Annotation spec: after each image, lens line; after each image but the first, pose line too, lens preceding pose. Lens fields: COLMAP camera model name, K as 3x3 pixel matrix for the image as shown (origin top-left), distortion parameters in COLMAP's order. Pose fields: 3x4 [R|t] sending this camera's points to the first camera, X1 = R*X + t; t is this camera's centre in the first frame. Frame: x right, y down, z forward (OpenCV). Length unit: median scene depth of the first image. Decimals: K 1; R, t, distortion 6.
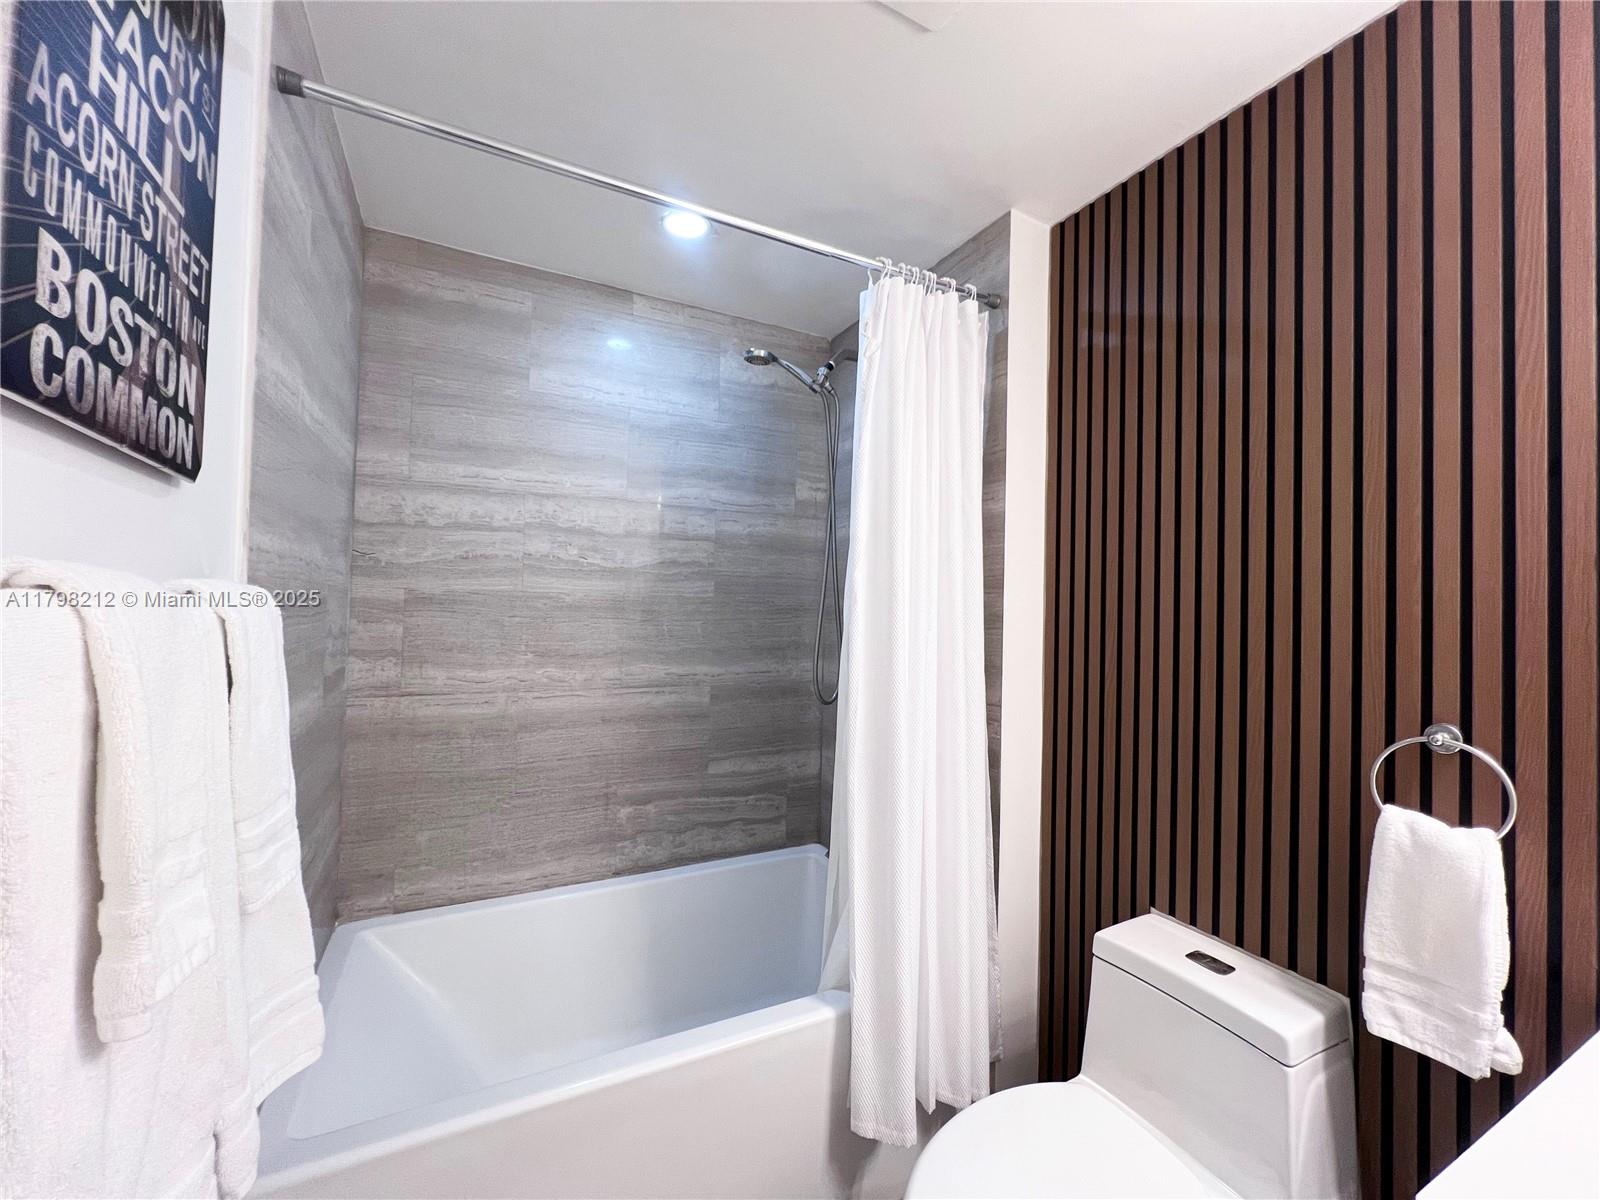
lens RADIAL K [[641.5, 0, 801.4], [0, 641.5, 593.9], [0, 0, 1]] dist [-0.003306, 0.001022]
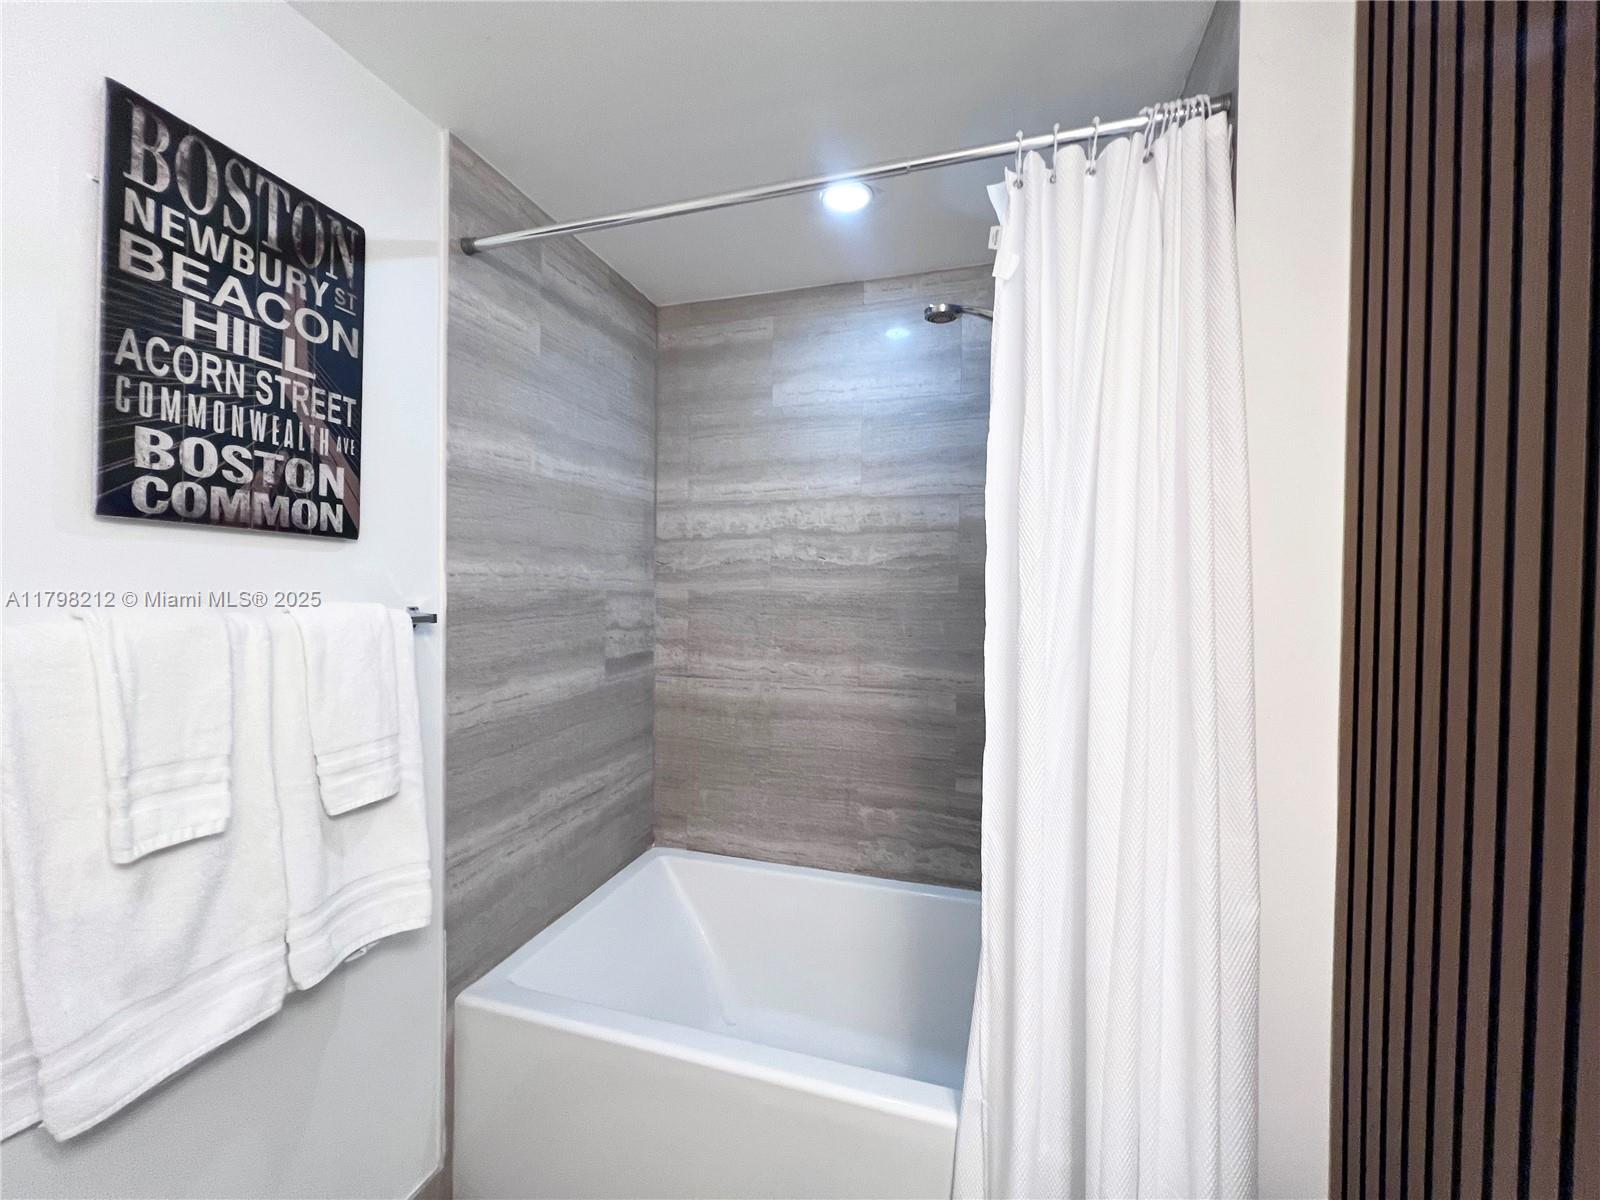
lens RADIAL K [[641.5, 0, 789.0], [0, 641.5, 592.9], [0, 0, 1]] dist [-0.003306, 0.001022]
pose [[0.717455, -0.006304, -0.696577, 0.393436], [0.021642, 0.999678, 0.013244, -0.016218], [0.696269, -0.024577, 0.717360, 0.252713]]
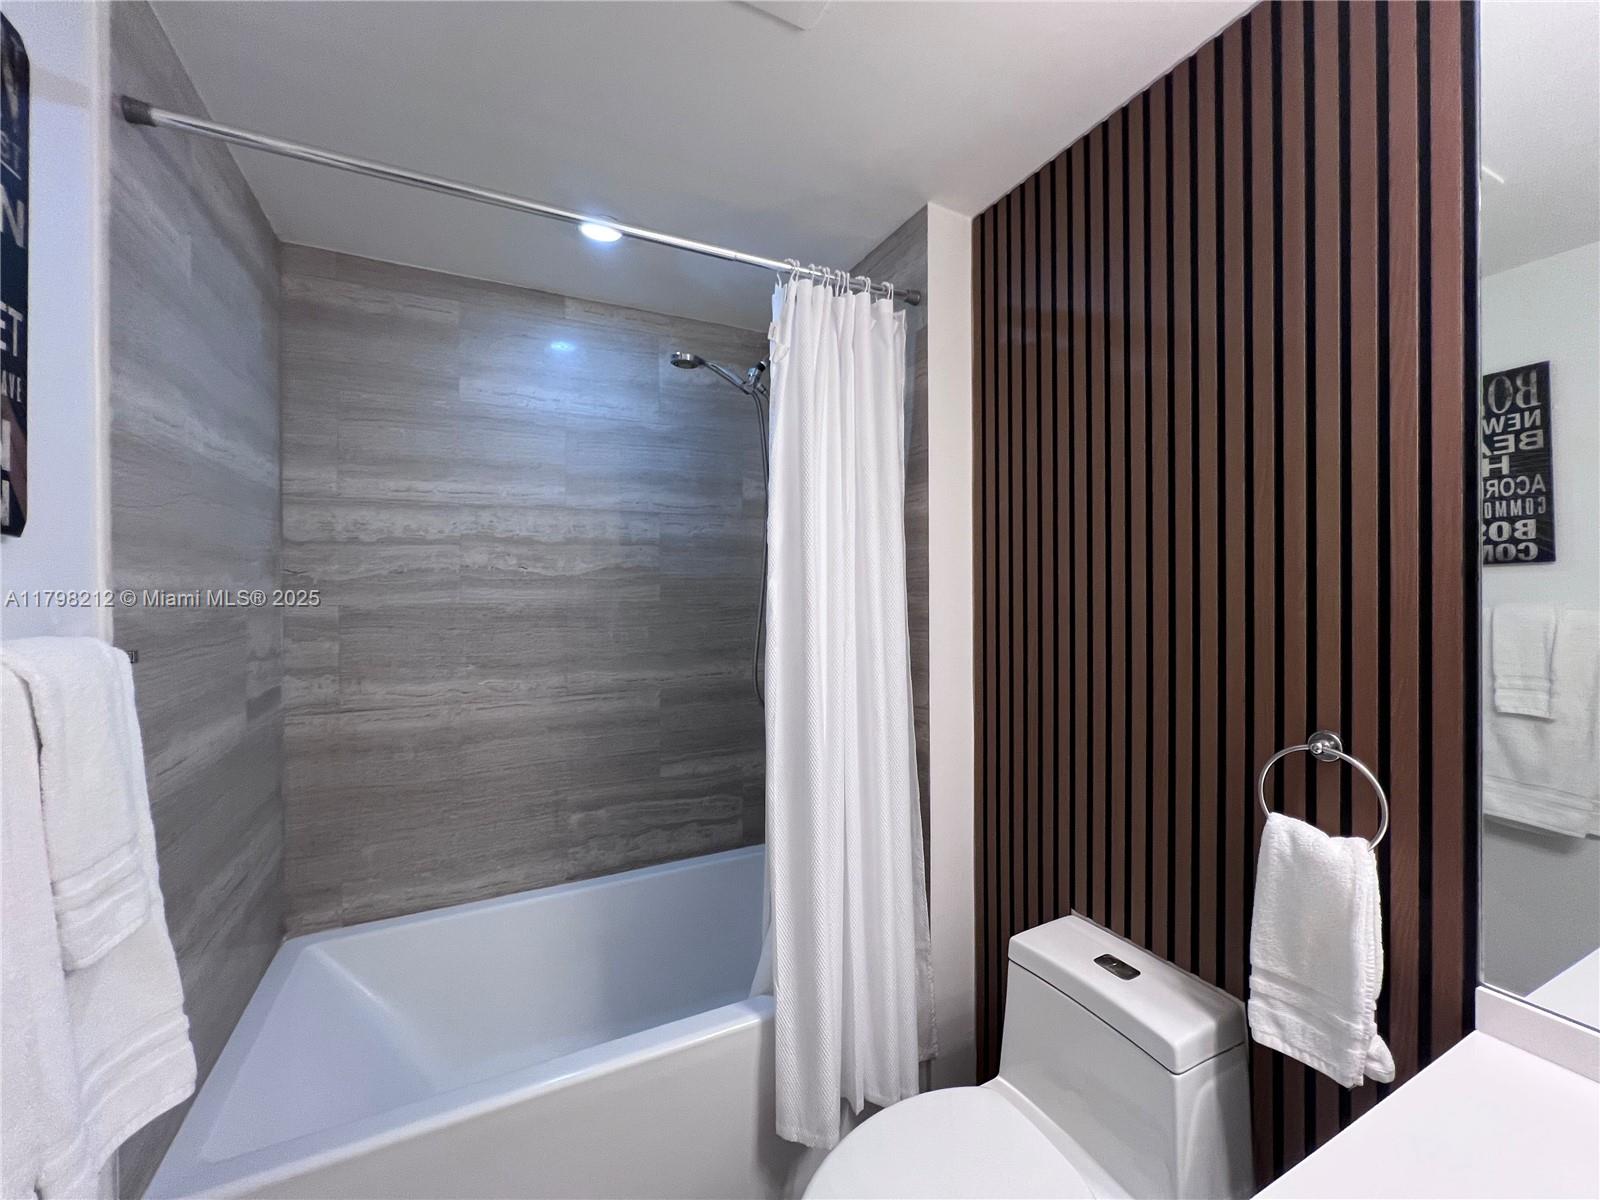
lens RADIAL K [[641.5, 0, 800.2], [0, 641.5, 593.9], [0, 0, 1]] dist [-0.003306, 0.001022]
pose [[0.999538, -0.029044, -0.008953, 0.113626], [0.029260, 0.999257, 0.025066, -0.031500], [0.008218, -0.025317, 0.999646, 0.006009]]
